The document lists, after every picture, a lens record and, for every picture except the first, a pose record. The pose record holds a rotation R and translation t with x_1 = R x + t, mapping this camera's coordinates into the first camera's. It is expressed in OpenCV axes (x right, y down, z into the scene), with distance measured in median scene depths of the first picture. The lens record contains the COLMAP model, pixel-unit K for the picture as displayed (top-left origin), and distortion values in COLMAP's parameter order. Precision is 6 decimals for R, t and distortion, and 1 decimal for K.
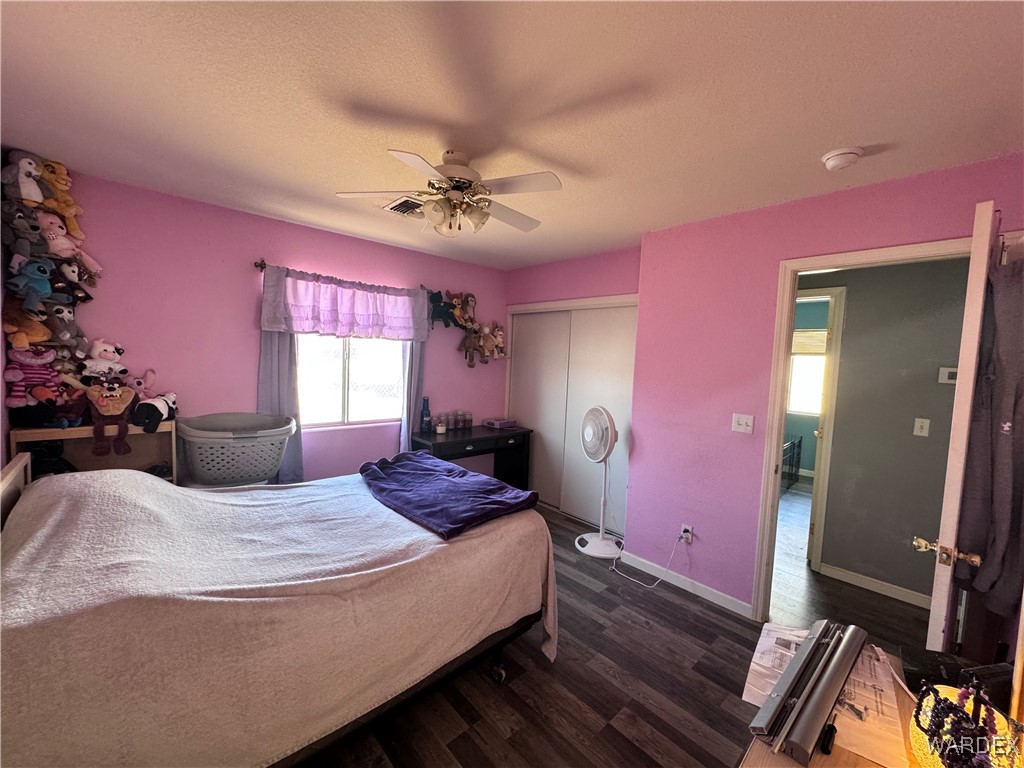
lens RADIAL K [[409.5, 0, 511.8], [0, 409.5, 384.6], [0, 0, 1]] dist [-0.002900, 0.000259]
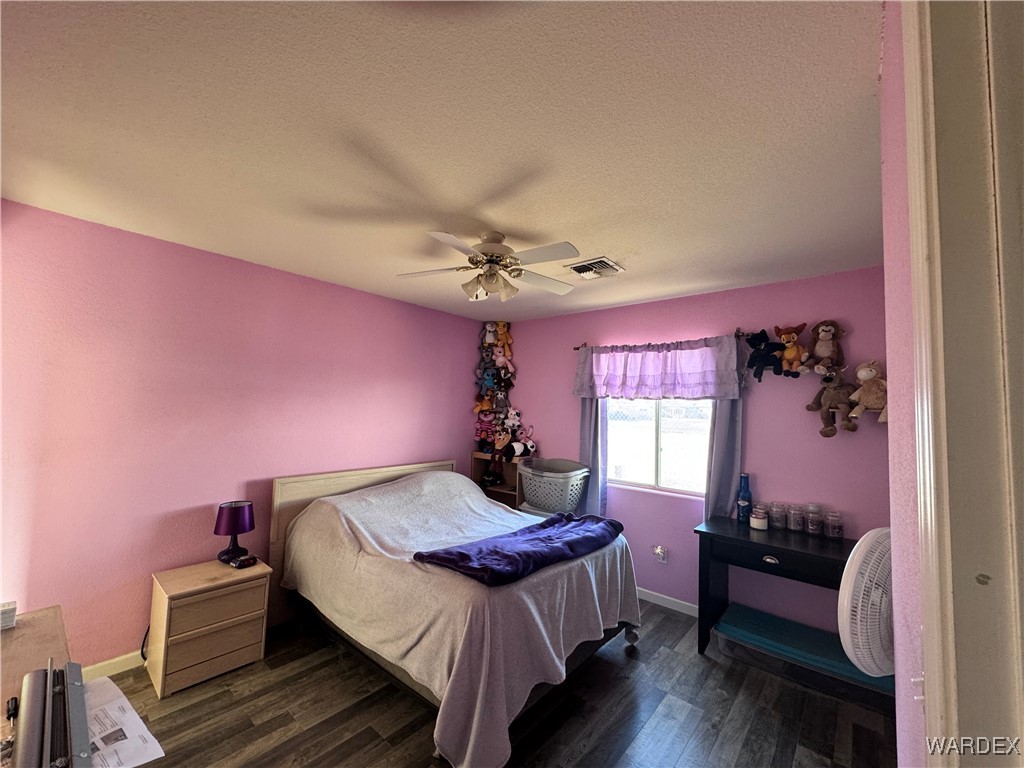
lens RADIAL K [[409.5, 0, 512.2], [0, 409.5, 382.7], [0, 0, 1]] dist [-0.002900, 0.000259]
pose [[0.120787, -0.103210, -0.987298, 0.764535], [-0.092955, 0.989034, -0.114764, -0.012735], [0.988317, 0.105637, 0.109869, 0.761471]]
